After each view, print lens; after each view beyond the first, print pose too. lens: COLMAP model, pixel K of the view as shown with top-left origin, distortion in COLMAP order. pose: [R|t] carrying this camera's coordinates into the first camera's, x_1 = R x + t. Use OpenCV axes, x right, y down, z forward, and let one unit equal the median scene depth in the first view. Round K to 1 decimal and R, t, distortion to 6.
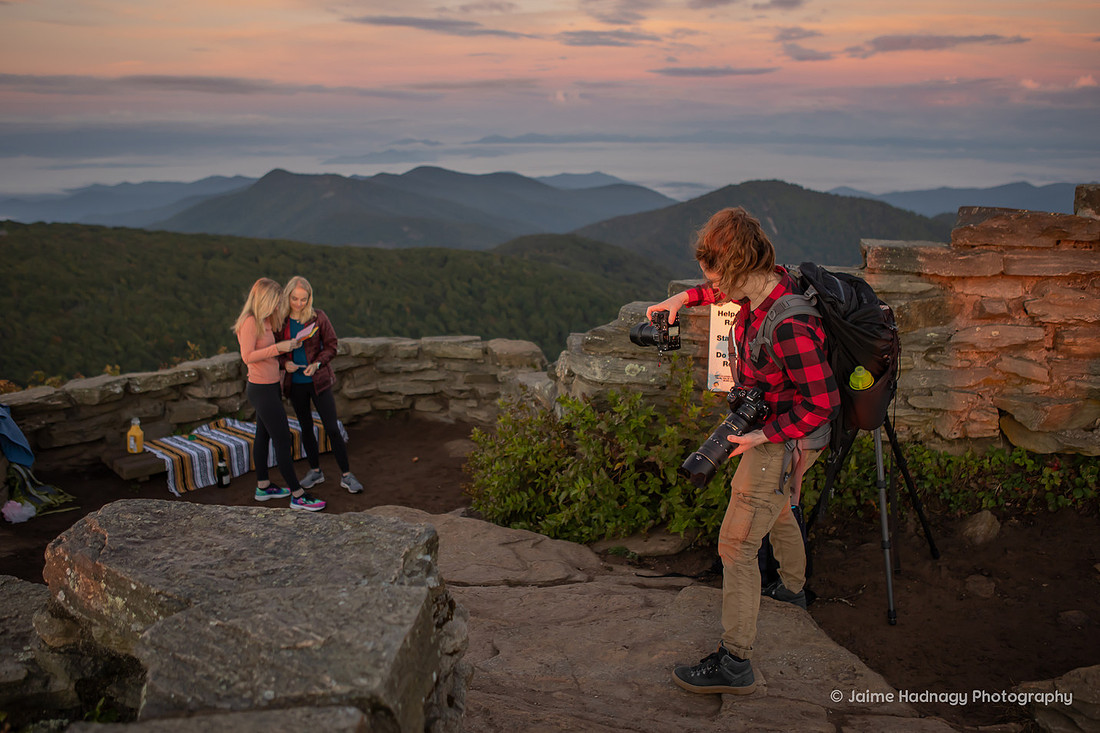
lens RADIAL K [[978.0, 0, 540.5], [0, 978.0, 365.2], [0, 0, 1]] dist [-0.098736, 0.125704]
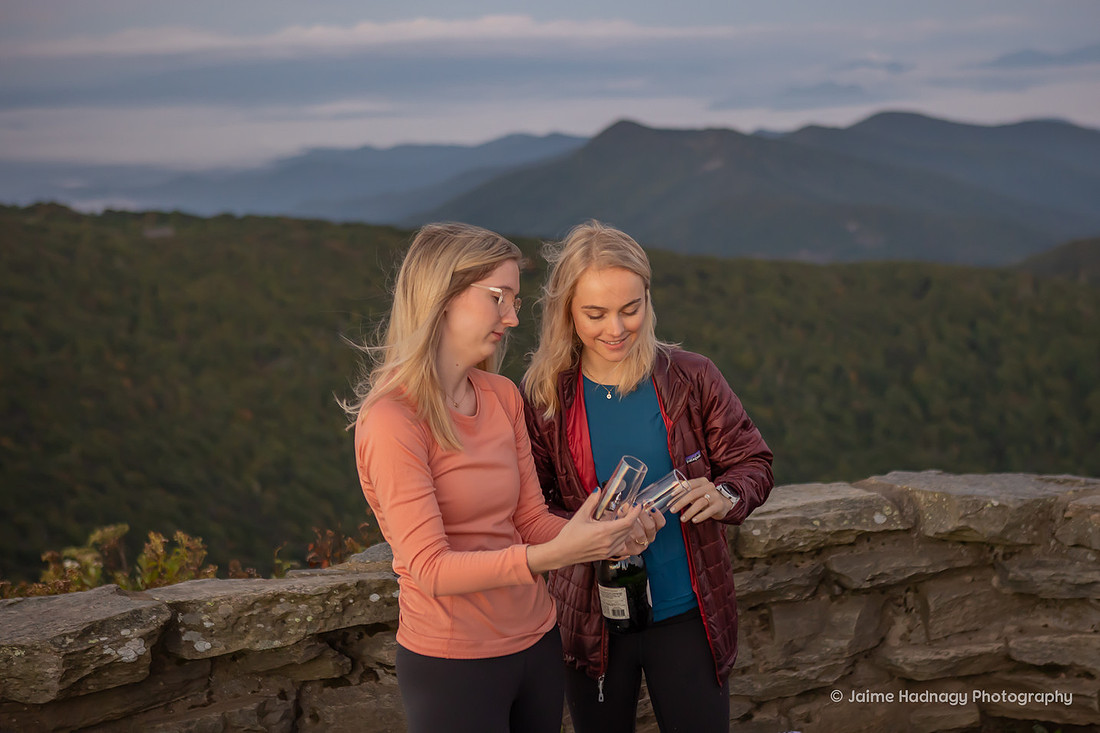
lens RADIAL K [[1802.3, 0, 593.9], [0, 1802.3, 382.6], [0, 0, 1]] dist [0.048684, 0.000000]
pose [[0.961903, 0.020359, -0.272631, -0.138238], [-0.034864, 0.998216, -0.048464, -0.025570], [0.271158, 0.056123, 0.960897, 0.434834]]
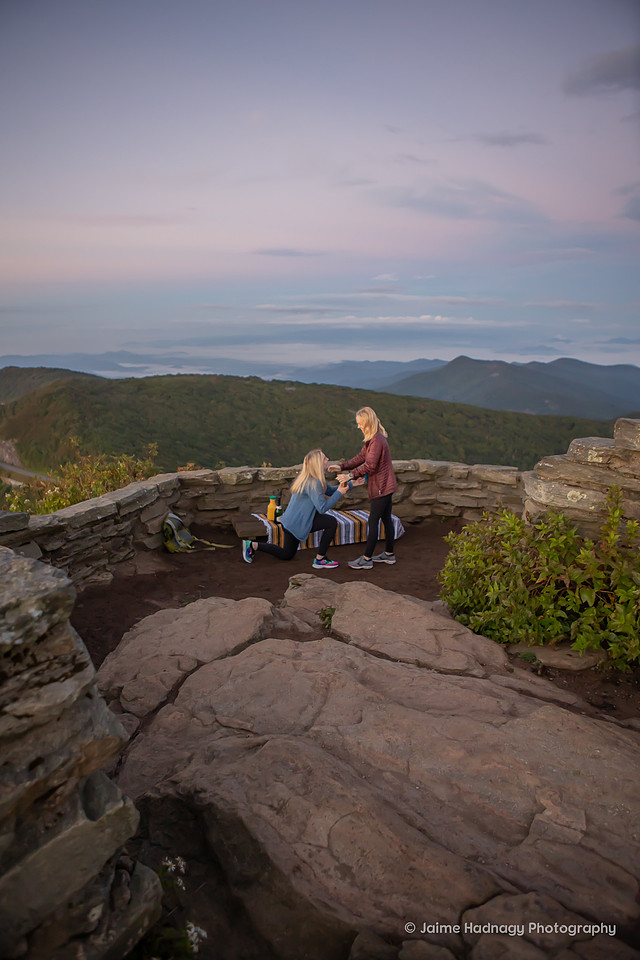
lens RADIAL K [[662.1, 0, 316.8], [0, 662.1, 483.4], [0, 0, 1]] dist [-0.110335, 0.080987]
pose [[0.889034, 0.107587, -0.445020, 0.087128], [-0.111506, 0.993610, 0.017453, 0.005288], [0.444055, 0.034106, 0.895350, 0.114421]]
